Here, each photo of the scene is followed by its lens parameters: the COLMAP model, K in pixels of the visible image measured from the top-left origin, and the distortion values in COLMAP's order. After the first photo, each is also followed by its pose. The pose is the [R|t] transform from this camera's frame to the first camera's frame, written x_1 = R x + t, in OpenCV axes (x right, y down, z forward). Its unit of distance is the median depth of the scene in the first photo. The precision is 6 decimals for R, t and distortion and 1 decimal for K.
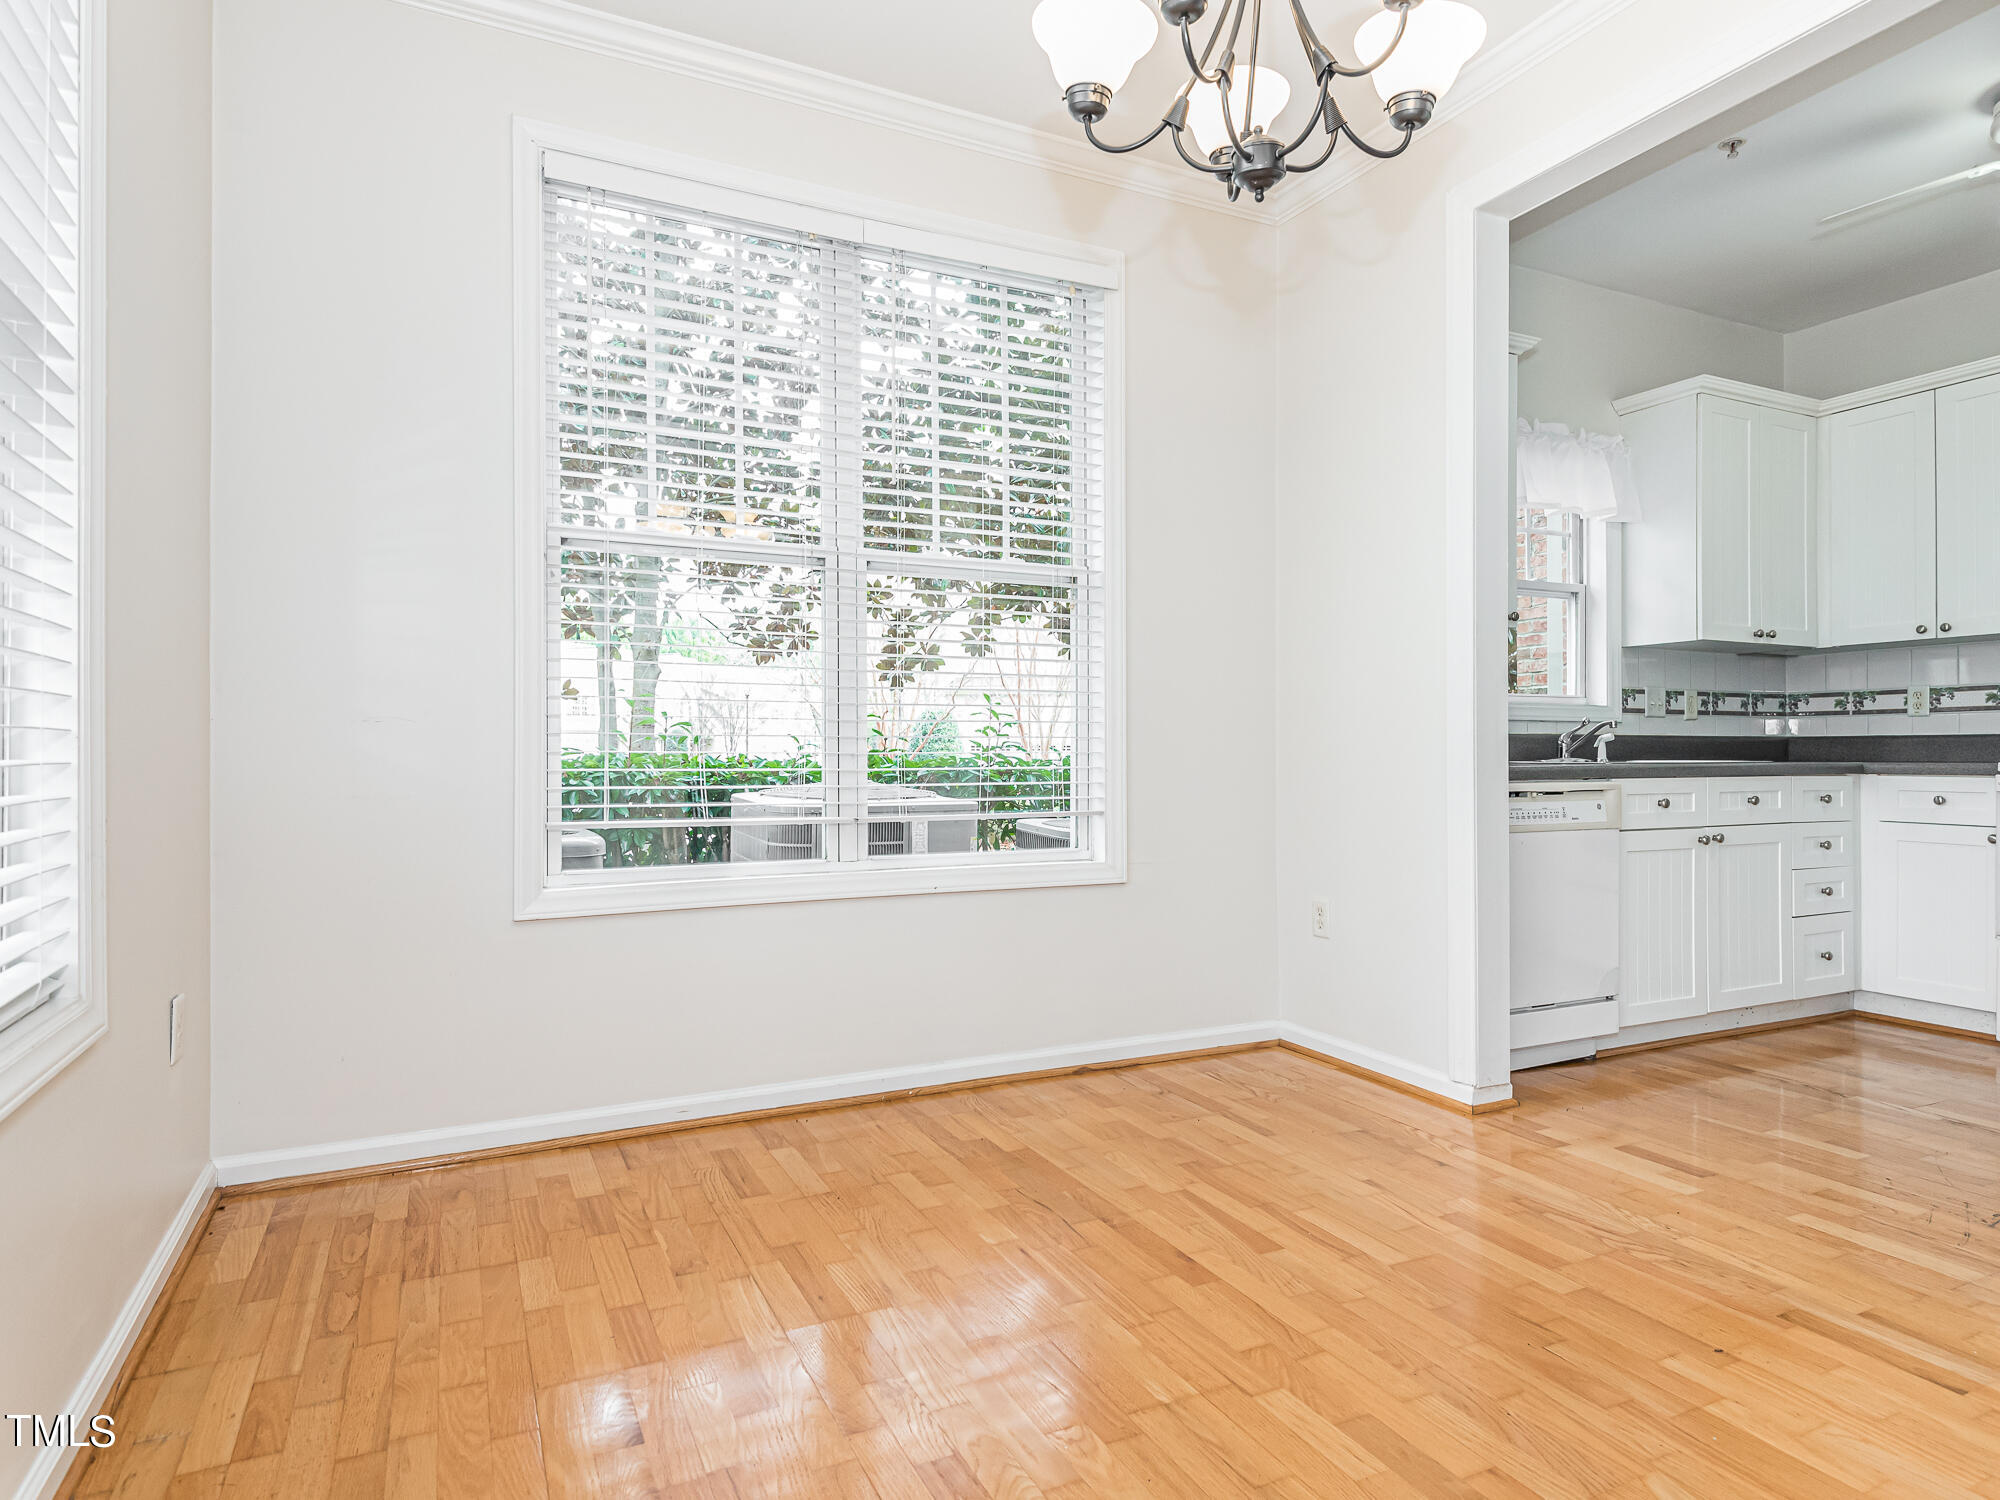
lens RADIAL K [[1174.5, 0, 1003.7], [0, 1174.5, 753.4], [0, 0, 1]] dist [0.031038, -0.003559]
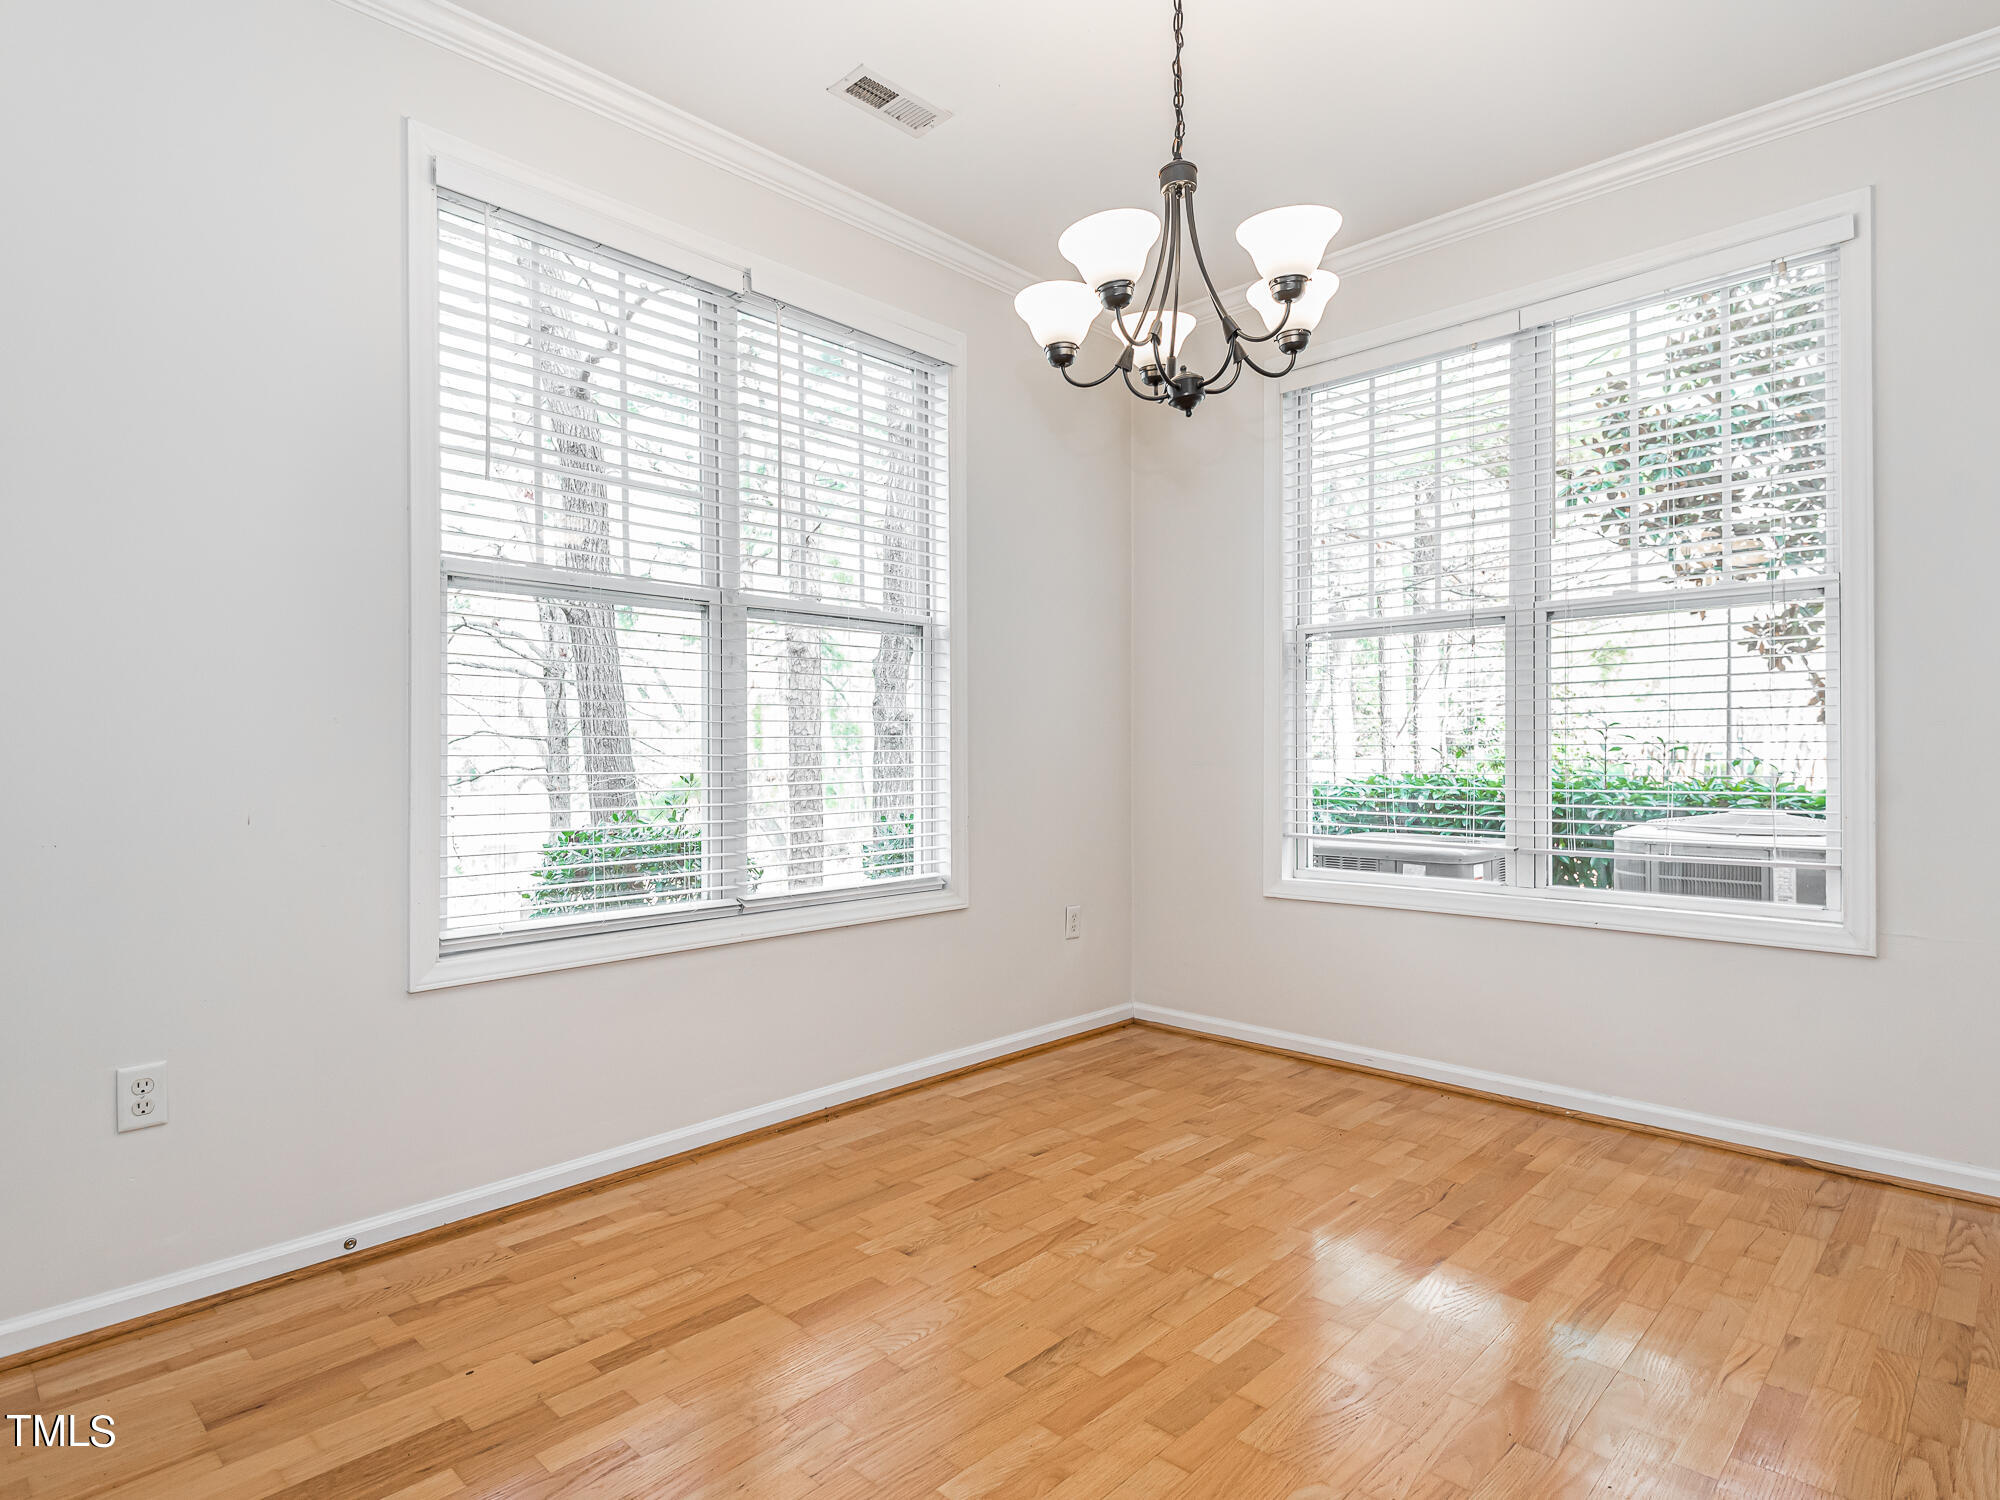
lens RADIAL K [[1063.8, 0, 1013.0], [0, 1063.8, 752.7], [0, 0, 1]] dist [0.002162, -0.002583]
pose [[0.354665, -0.001154, -0.934993, 0.754533], [-0.004020, 0.999988, -0.002759, -0.044443], [0.934985, 0.004737, 0.354656, 0.198573]]
